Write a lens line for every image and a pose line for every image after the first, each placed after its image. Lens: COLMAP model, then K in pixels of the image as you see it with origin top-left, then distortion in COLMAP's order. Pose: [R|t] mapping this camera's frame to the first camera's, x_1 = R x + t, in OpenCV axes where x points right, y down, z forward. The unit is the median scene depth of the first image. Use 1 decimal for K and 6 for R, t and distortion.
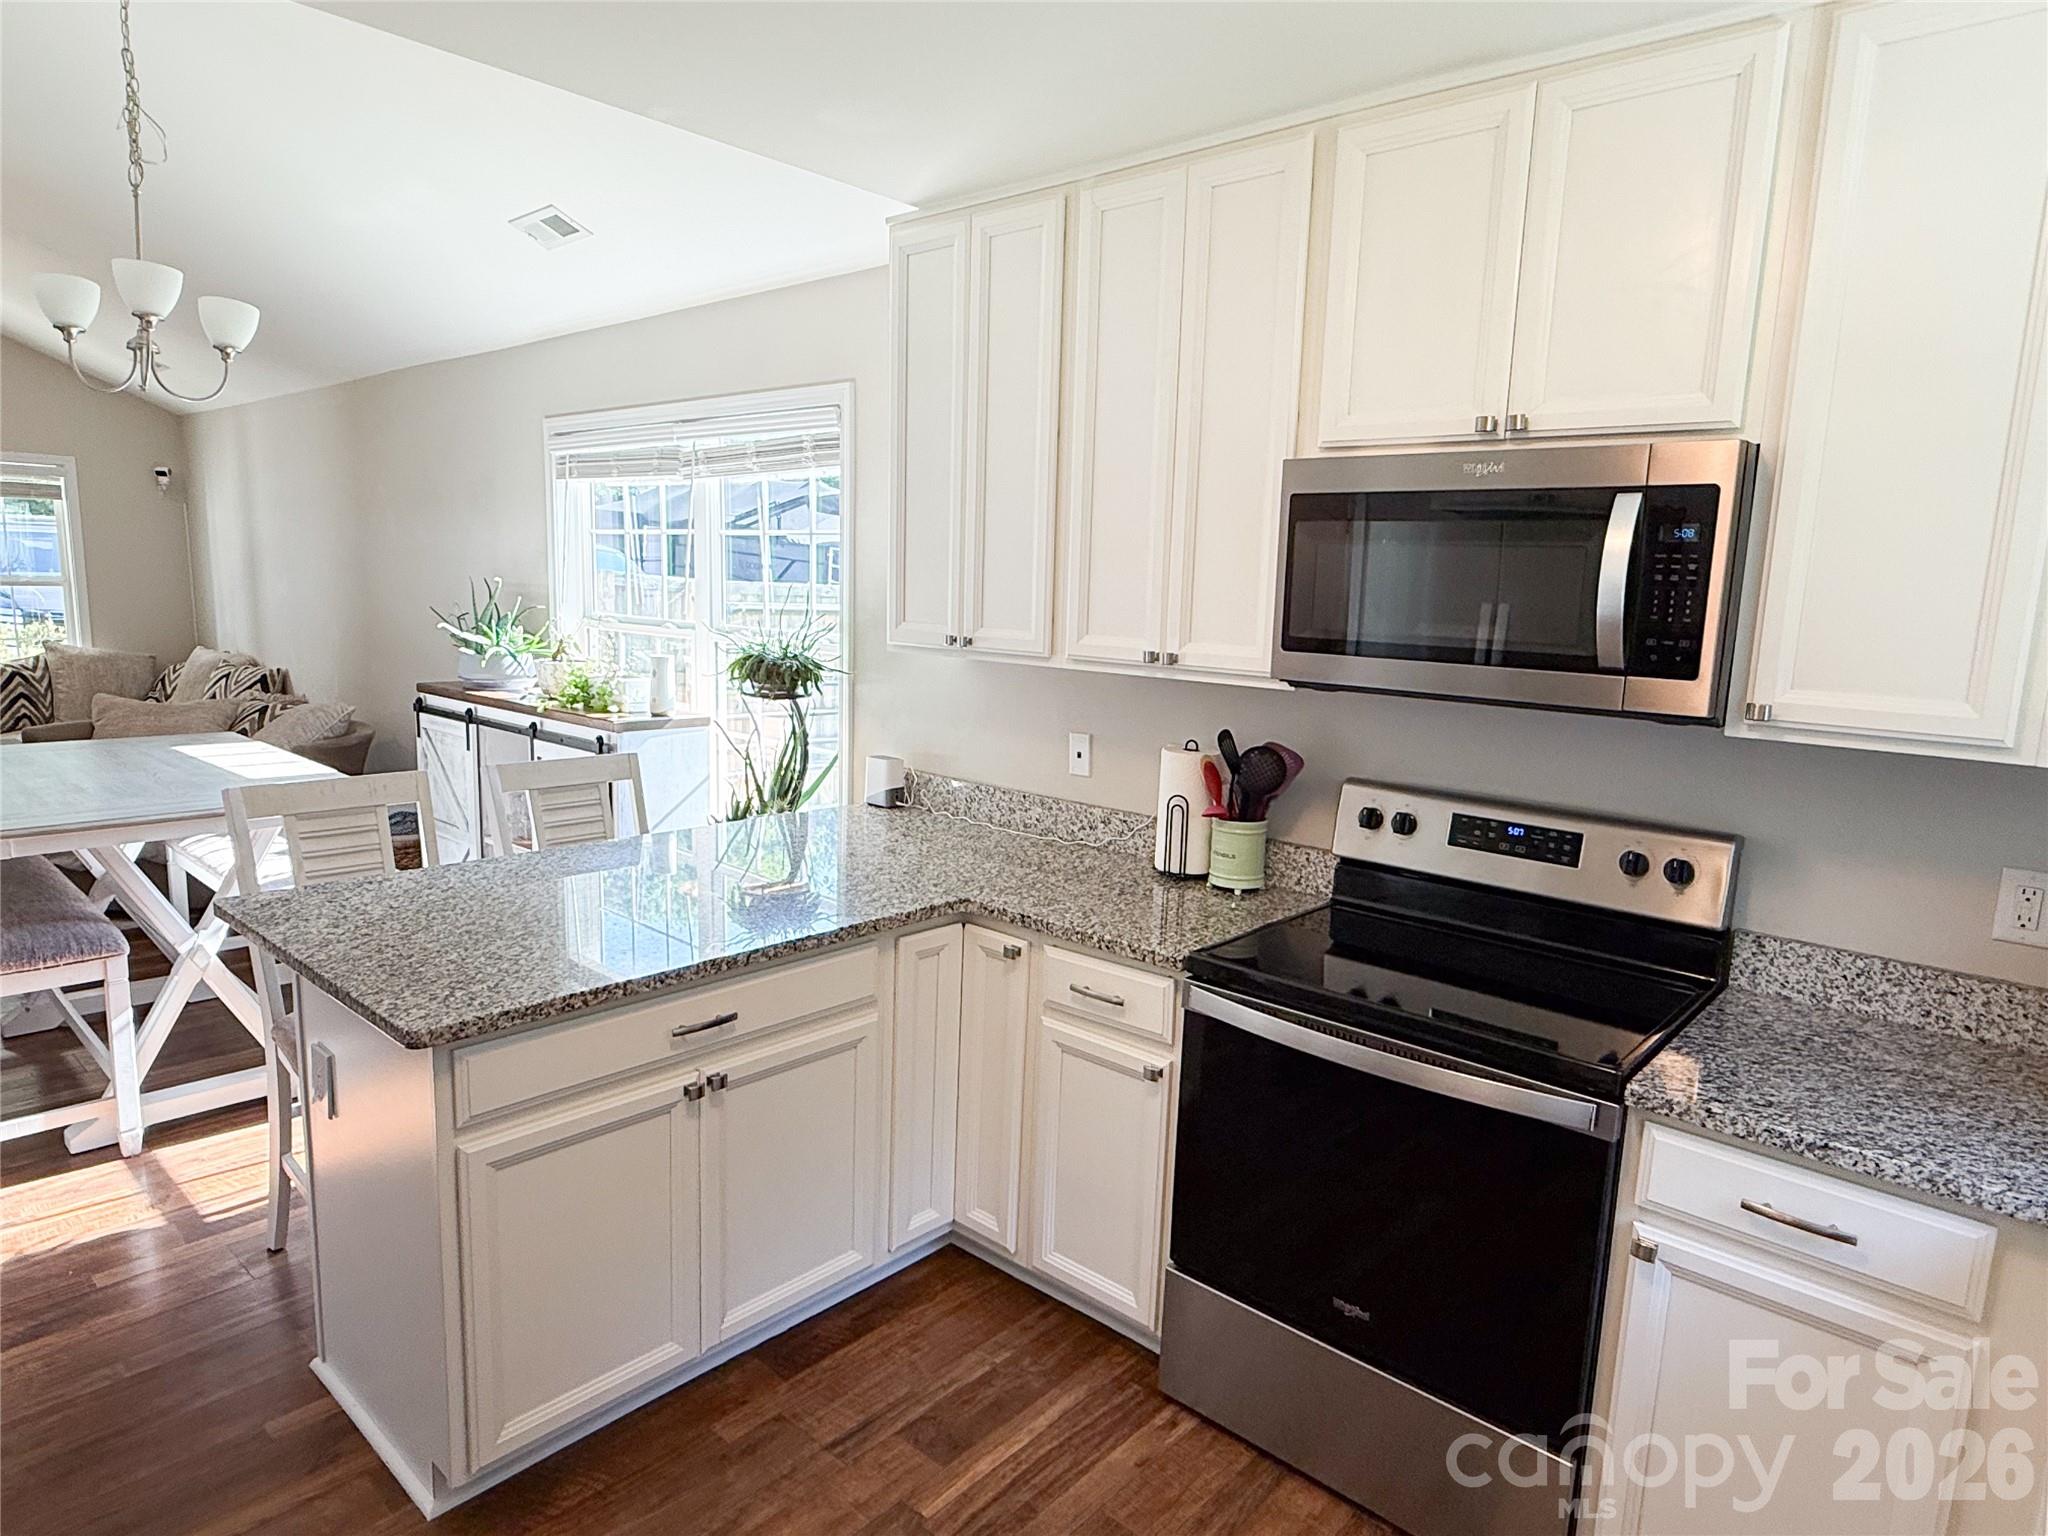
lens RADIAL K [[1207.4, 0, 1024.2], [0, 1207.4, 772.8], [0, 0, 1]] dist [-0.000630, 0.003199]
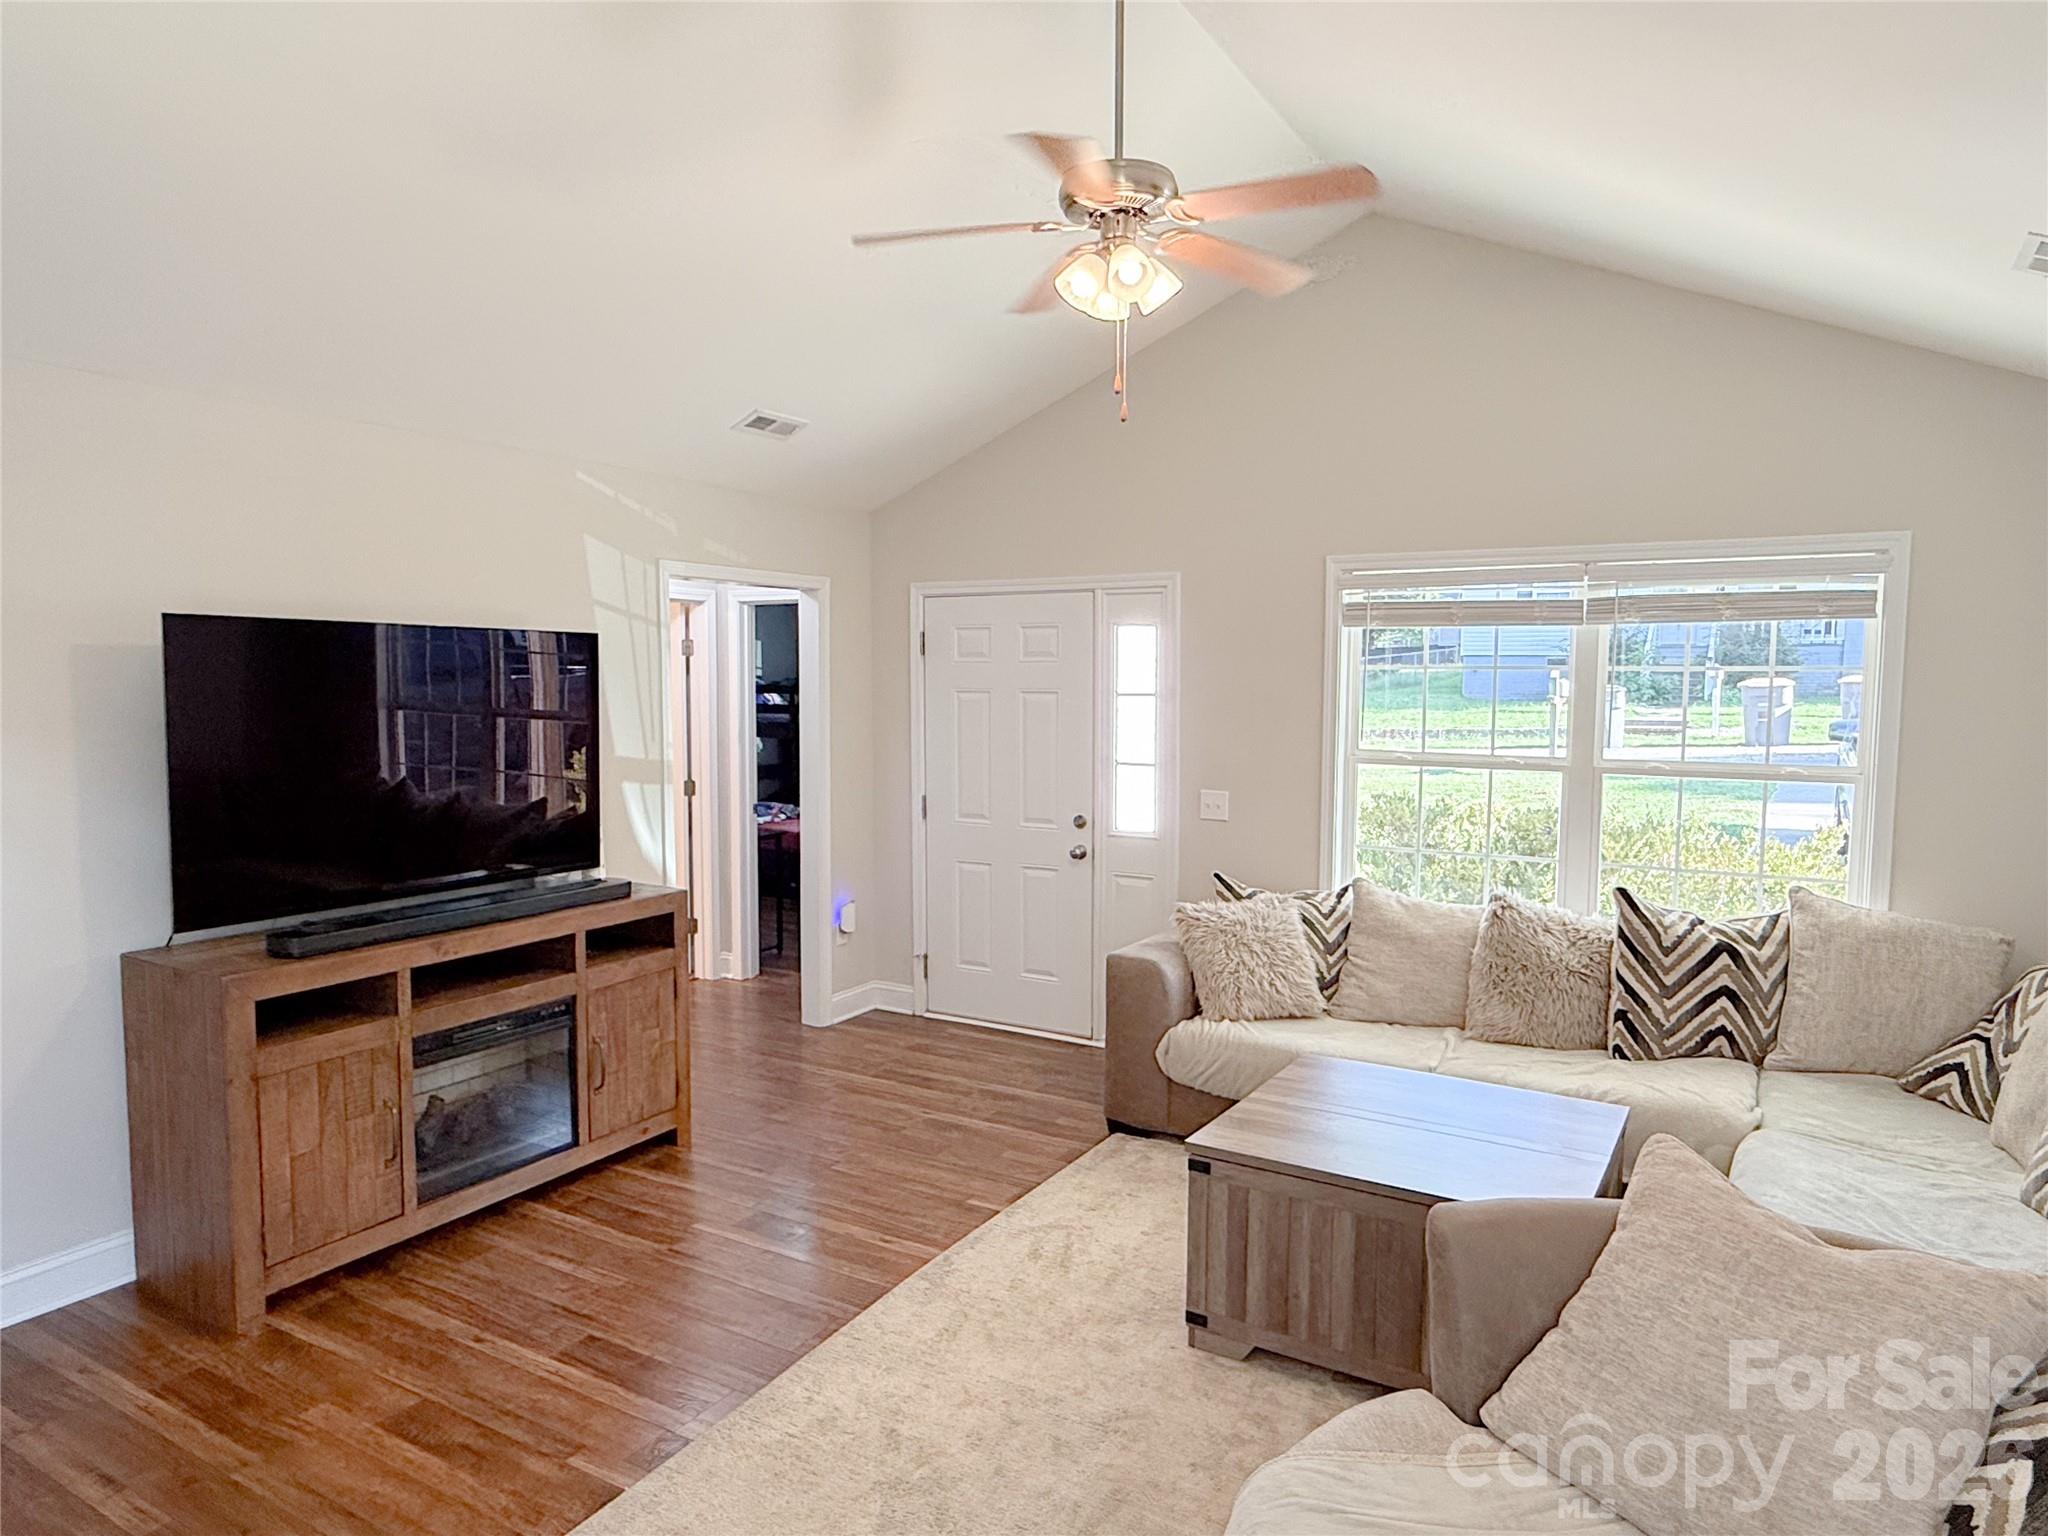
lens RADIAL K [[1263.7, 0, 1021.1], [0, 1263.7, 779.8], [0, 0, 1]] dist [0.003027, -0.001321]
pose [[0.188054, 0.049998, -0.980885, -0.860864], [-0.157425, 0.987325, 0.020145, -0.287200], [0.969460, 0.150628, 0.193541, 1.424069]]
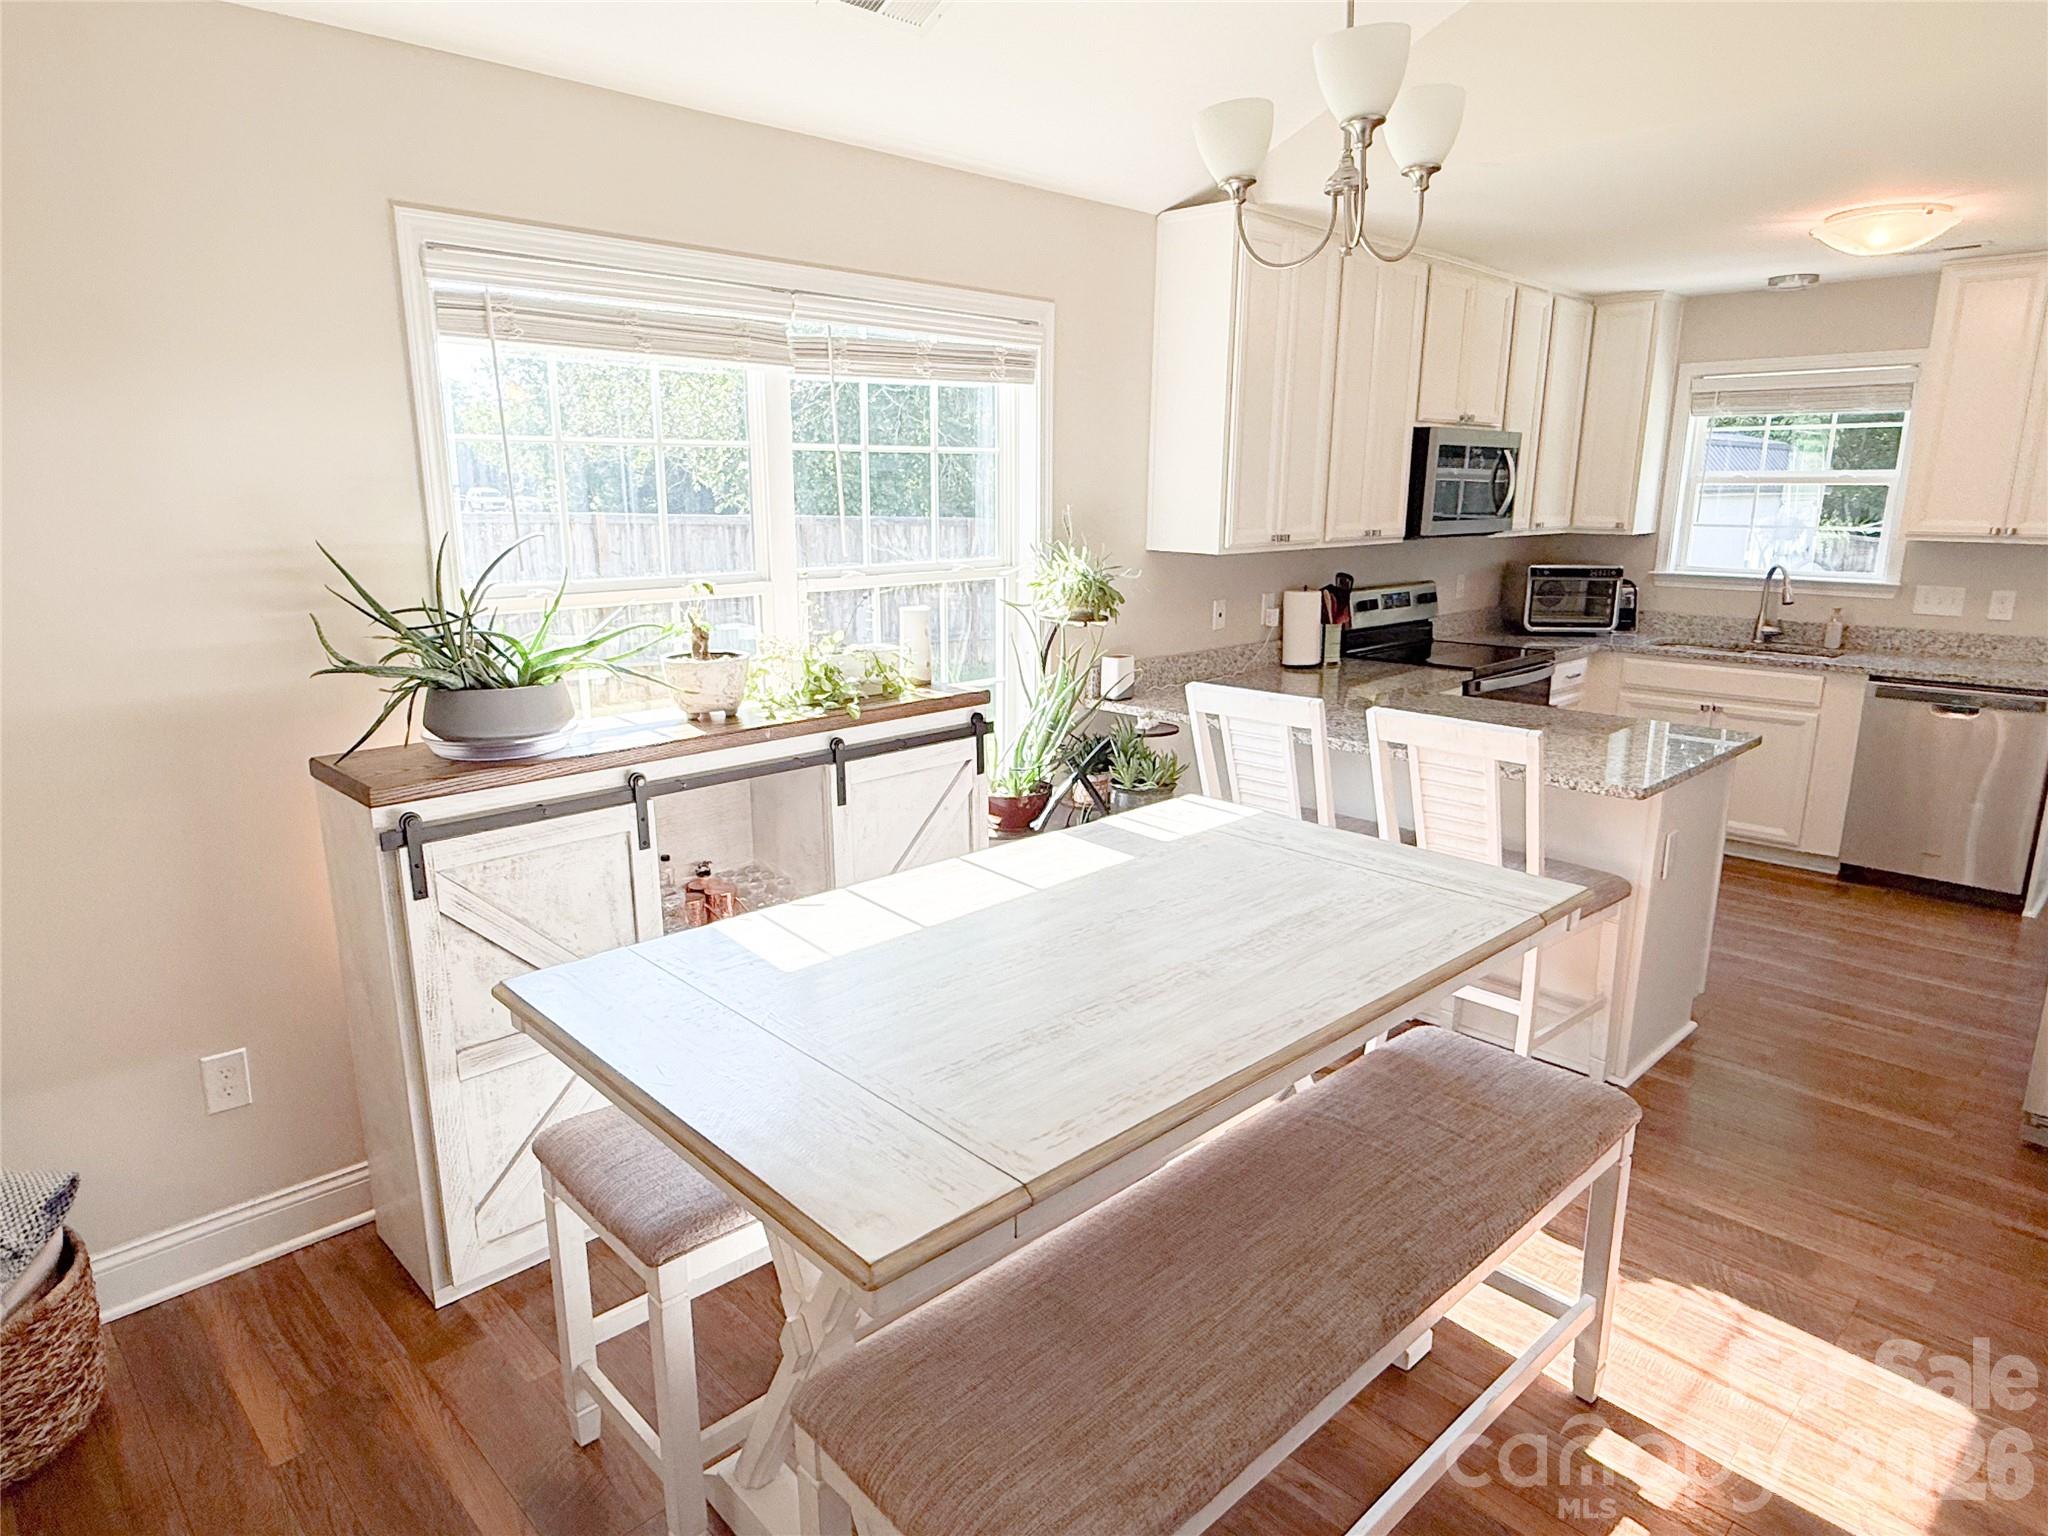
lens RADIAL K [[1213.3, 0, 1008.6], [0, 1213.3, 776.3], [0, 0, 1]] dist [-0.004070, 0.001009]
pose [[0.072649, -0.264043, 0.961771, -1.483147], [0.164842, 0.954236, 0.249522, -0.245089], [-0.983641, 0.140413, 0.112849, 1.173358]]
